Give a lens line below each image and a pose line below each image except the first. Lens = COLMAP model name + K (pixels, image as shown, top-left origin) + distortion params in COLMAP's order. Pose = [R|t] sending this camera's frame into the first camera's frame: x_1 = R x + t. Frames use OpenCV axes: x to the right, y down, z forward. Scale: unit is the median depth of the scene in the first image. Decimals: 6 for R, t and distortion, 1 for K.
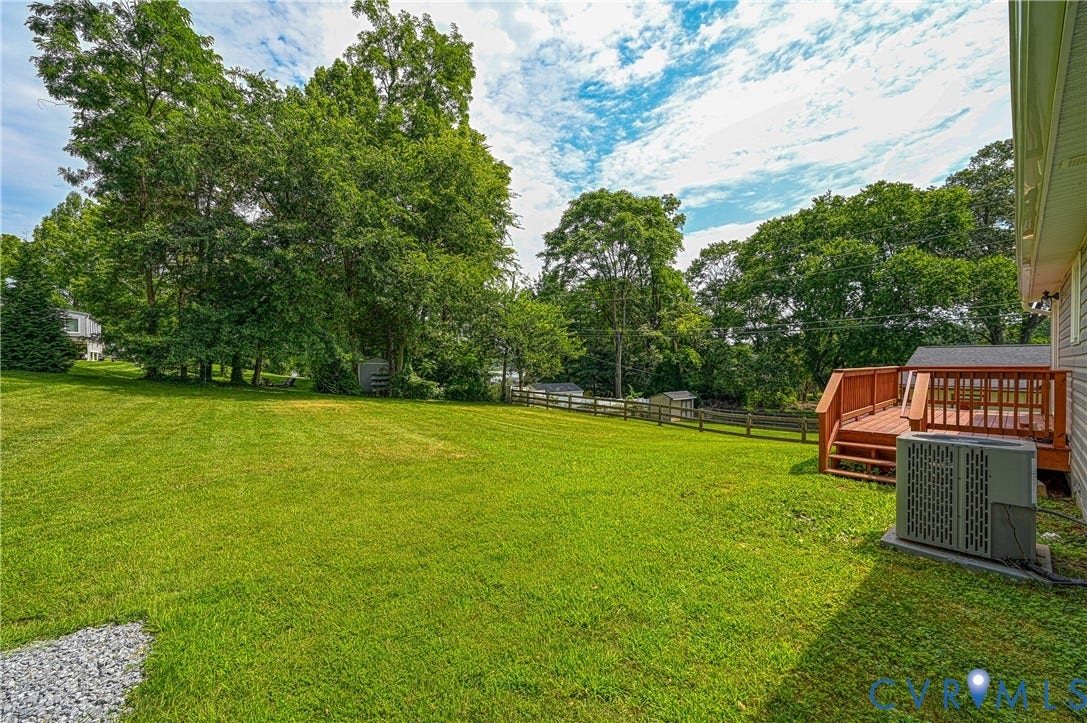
lens RADIAL K [[432.1, 0, 543.8], [0, 432.1, 367.9], [0, 0, 1]] dist [-0.000423, 0.003865]
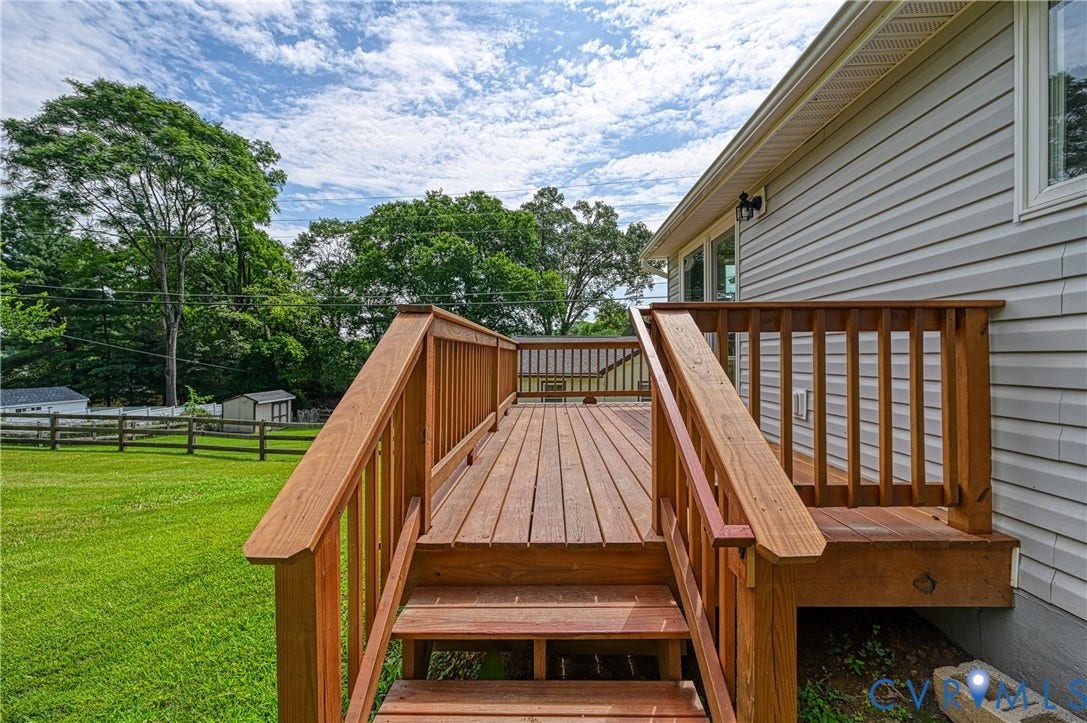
lens RADIAL K [[430.5, 0, 549.3], [0, 430.5, 354.0], [0, 0, 1]] dist [-0.001388, -0.000450]
pose [[0.675282, 0.009548, 0.737498, 0.077066], [0.006464, 0.999801, -0.018863, 0.005429], [-0.737531, 0.017505, 0.675086, 0.108617]]
